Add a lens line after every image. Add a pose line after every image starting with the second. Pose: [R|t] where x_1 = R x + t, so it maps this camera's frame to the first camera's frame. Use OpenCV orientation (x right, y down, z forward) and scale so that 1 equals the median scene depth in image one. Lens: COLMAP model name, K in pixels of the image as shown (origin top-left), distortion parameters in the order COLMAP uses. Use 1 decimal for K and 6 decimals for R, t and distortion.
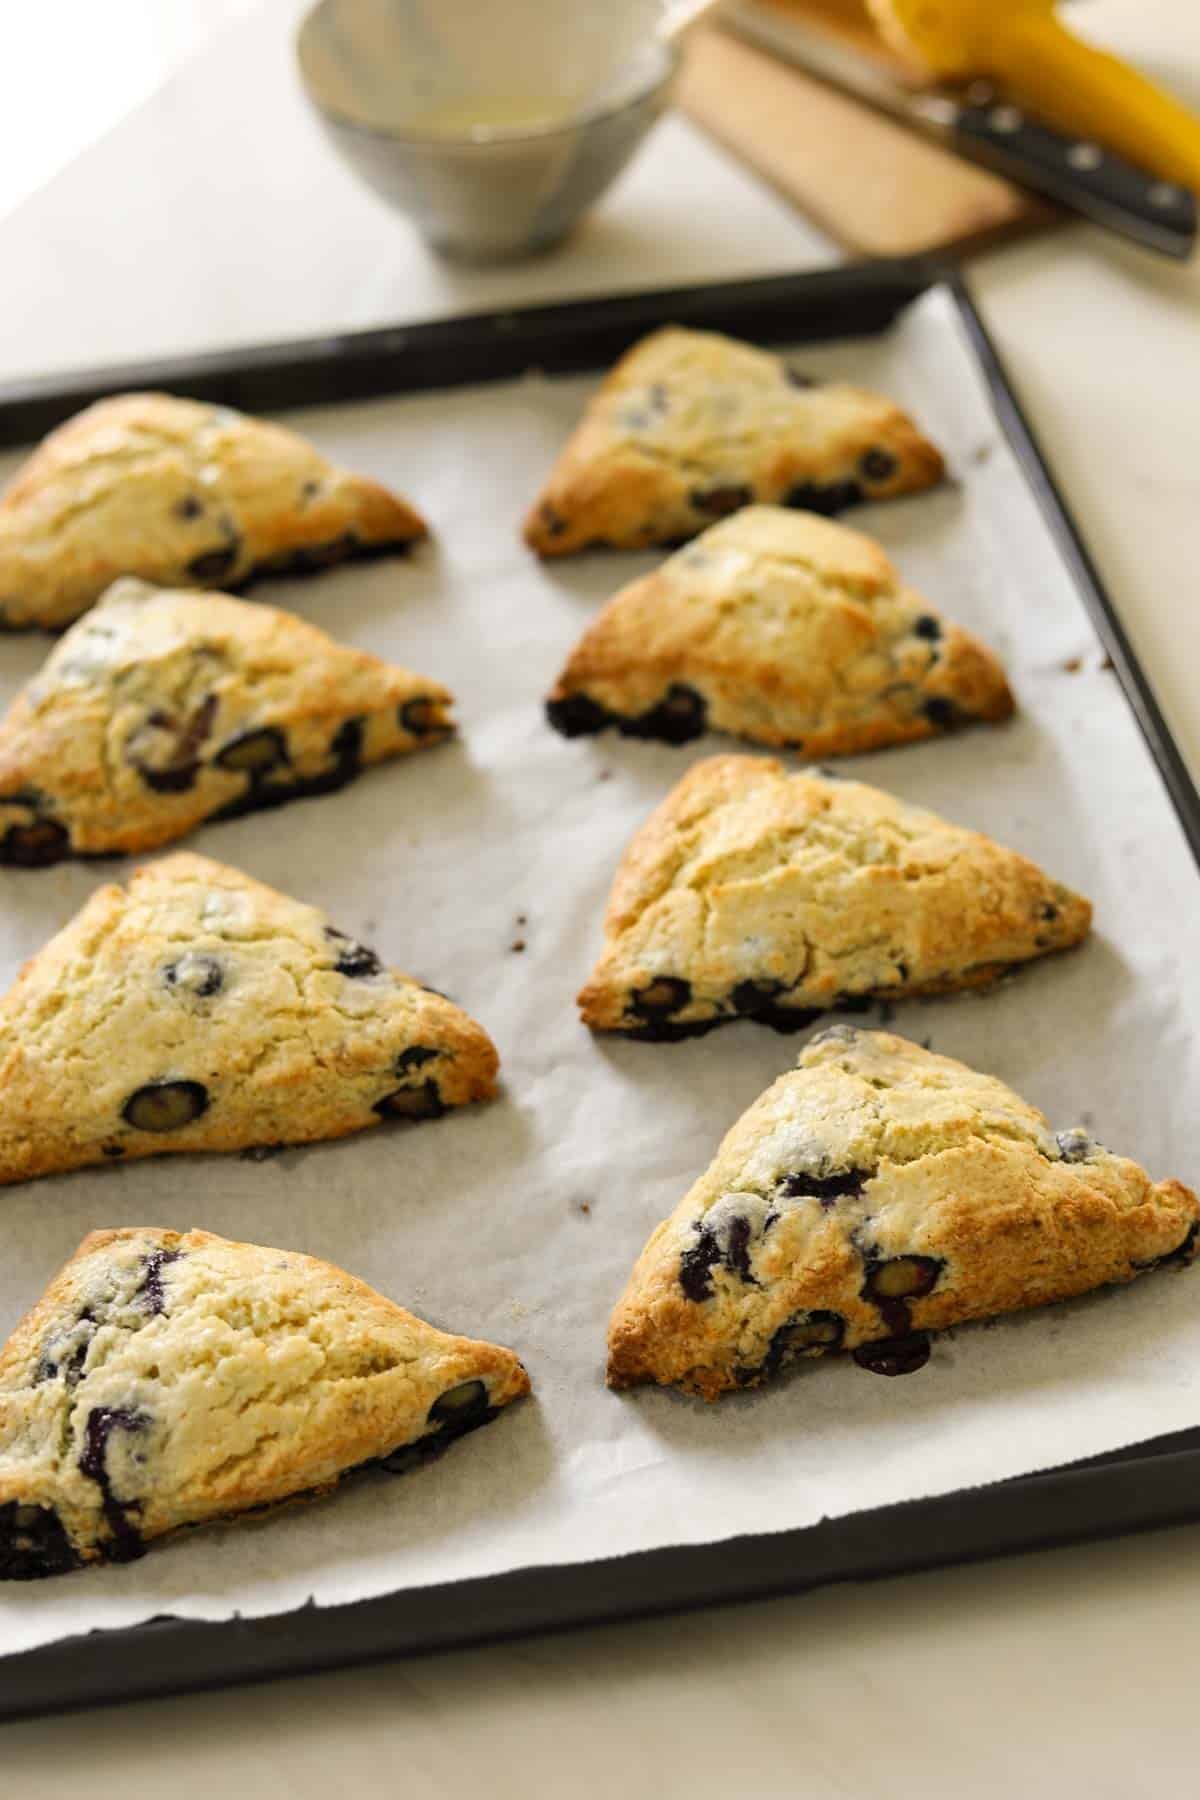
lens RADIAL K [[3135.3, 0, 602.1], [0, 3135.3, 1013.6], [0, 0, 1]] dist [-0.290065, 0.118138]
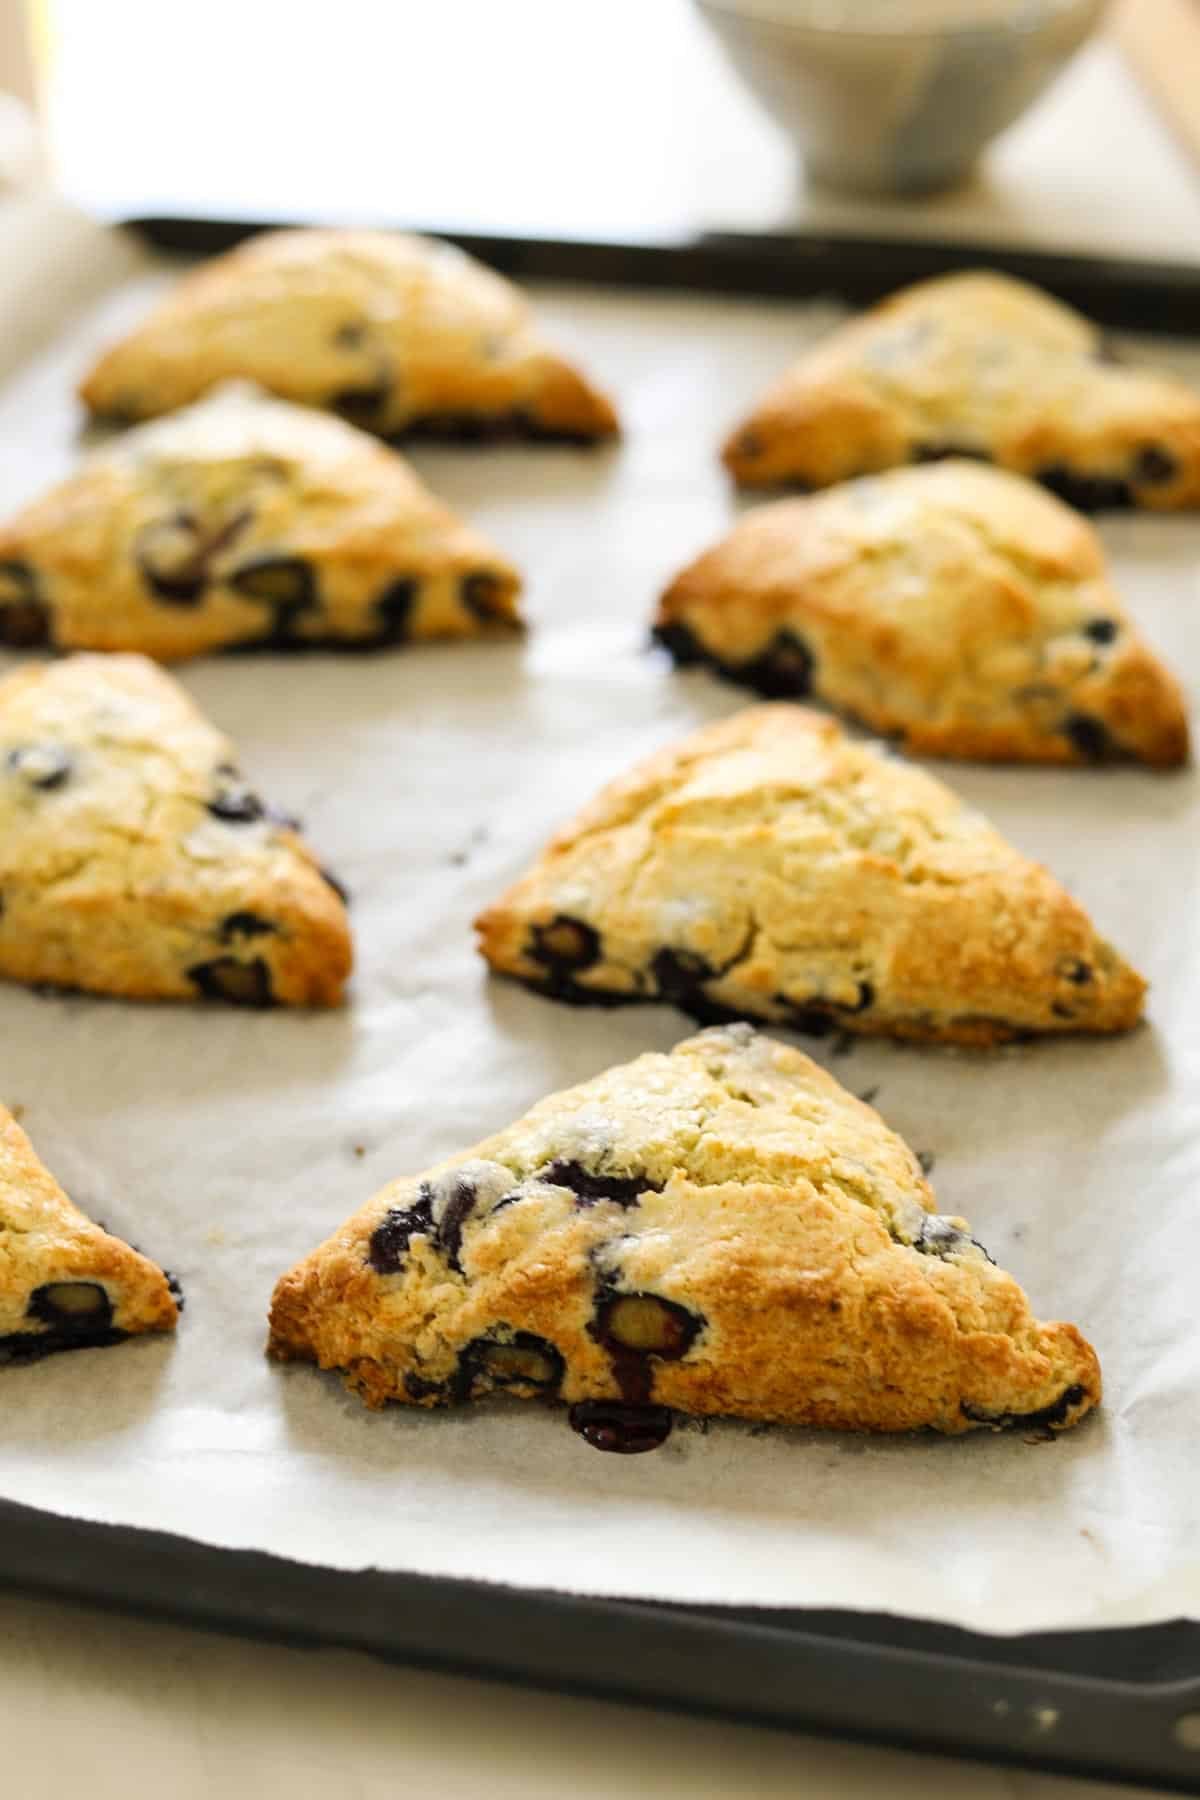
lens RADIAL K [[3135.3, 0, 602.1], [0, 3135.3, 1013.6], [0, 0, 1]] dist [-0.290065, 0.118138]
pose [[0.919232, 0.259137, -0.296413, 0.280968], [-0.287767, 0.956025, -0.056621, 0.056752], [0.268705, 0.137346, 0.953380, 0.260826]]
